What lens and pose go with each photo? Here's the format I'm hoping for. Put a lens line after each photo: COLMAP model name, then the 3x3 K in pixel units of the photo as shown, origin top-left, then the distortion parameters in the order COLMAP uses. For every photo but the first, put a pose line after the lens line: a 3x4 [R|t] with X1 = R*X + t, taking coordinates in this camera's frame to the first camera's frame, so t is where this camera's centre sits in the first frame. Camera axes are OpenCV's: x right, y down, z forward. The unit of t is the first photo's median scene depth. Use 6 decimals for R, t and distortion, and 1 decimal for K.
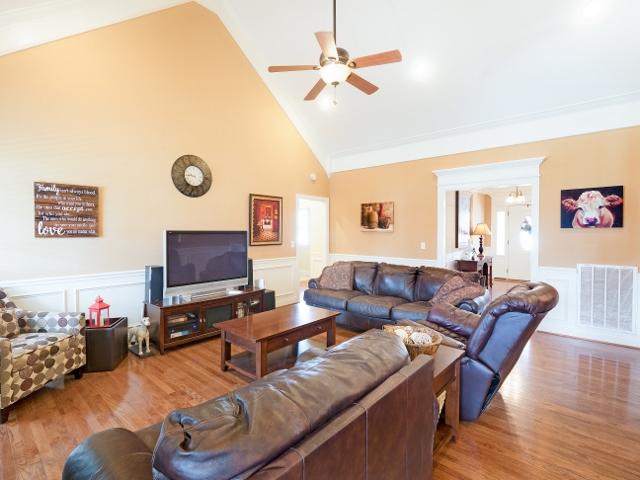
lens RADIAL K [[310.9, 0, 318.8], [0, 310.9, 236.7], [0, 0, 1]] dist [-0.016123, -0.001090]
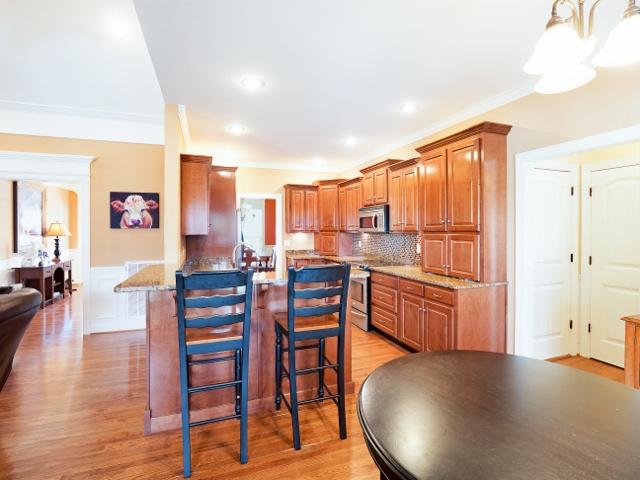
lens RADIAL K [[310.9, 0, 318.8], [0, 310.9, 236.7], [0, 0, 1]] dist [-0.016123, -0.001090]
pose [[0.477218, -0.016054, 0.878638, 0.185273], [0.017552, 0.999808, 0.008735, 0.002624], [-0.878610, 0.011254, 0.477408, -0.098655]]
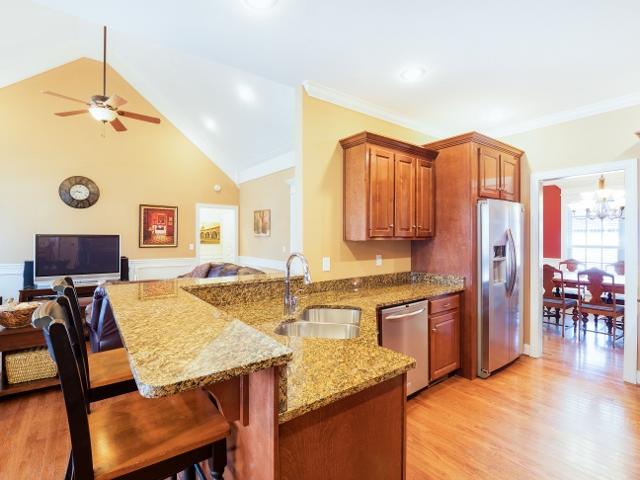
lens RADIAL K [[310.9, 0, 318.8], [0, 310.9, 236.7], [0, 0, 1]] dist [-0.016123, -0.001090]
pose [[0.980206, 0.004737, -0.197924, 0.789503], [-0.008077, 0.999838, -0.016070, 0.001574], [0.197816, 0.017351, 0.980086, -0.048965]]
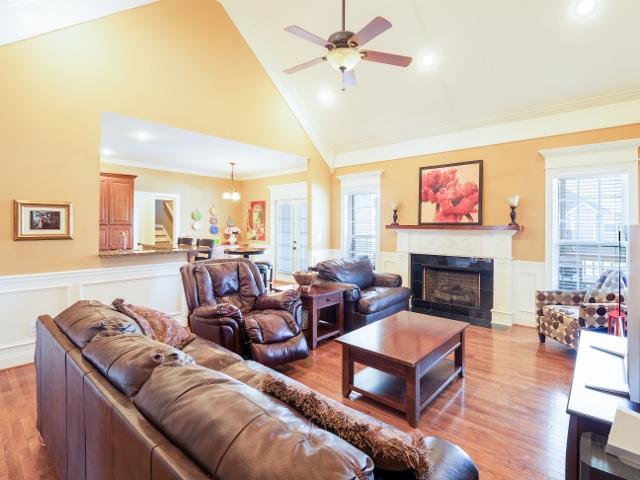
lens RADIAL K [[319.2, 0, 319.7], [0, 319.2, 228.4], [0, 0, 1]] dist [-0.012787, -0.000365]
pose [[-0.999987, -0.004104, -0.003150, 0.083095], [-0.004190, 0.999611, 0.027584, -0.022694], [0.003035, 0.027597, -0.999615, 1.300564]]
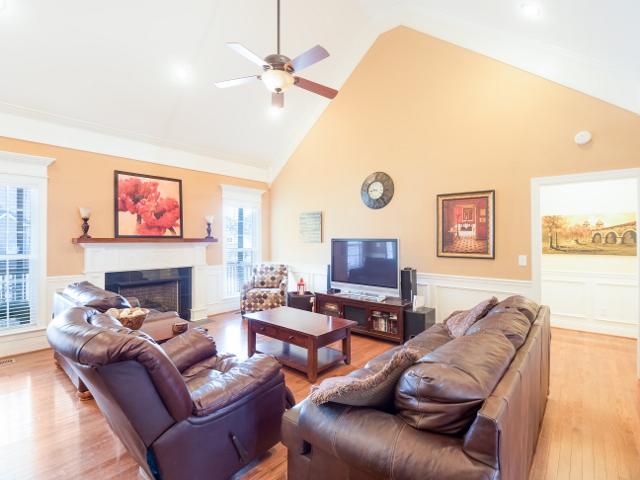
lens RADIAL K [[310.3, 0, 321.0], [0, 310.3, 240.2], [0, 0, 1]] dist [-0.018966, -0.000329]
pose [[0.016502, 0.003066, -0.999859, 0.690628], [-0.020124, 0.999794, 0.002733, -0.012715], [0.999661, 0.020076, 0.016560, 0.753103]]
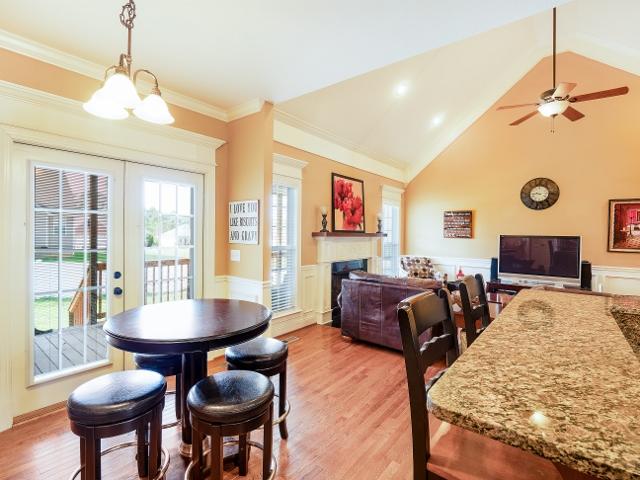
lens RADIAL K [[310.9, 0, 318.8], [0, 310.9, 236.7], [0, 0, 1]] dist [-0.016123, -0.001090]
pose [[0.046674, 0.012523, -0.998832, 0.812601], [-0.032372, 0.999415, 0.011018, 0.000268], [0.998385, 0.031820, 0.047052, 0.020902]]
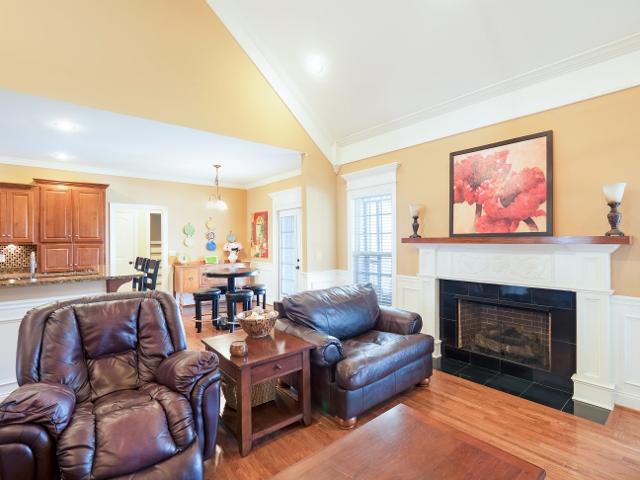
lens RADIAL K [[310.3, 0, 321.0], [0, 310.3, 240.2], [0, 0, 1]] dist [-0.018966, -0.000329]
pose [[-0.989838, 0.009463, 0.141887, -0.075026], [0.012528, 0.999707, 0.020725, -0.017225], [-0.141649, 0.022292, -0.989666, 0.939697]]
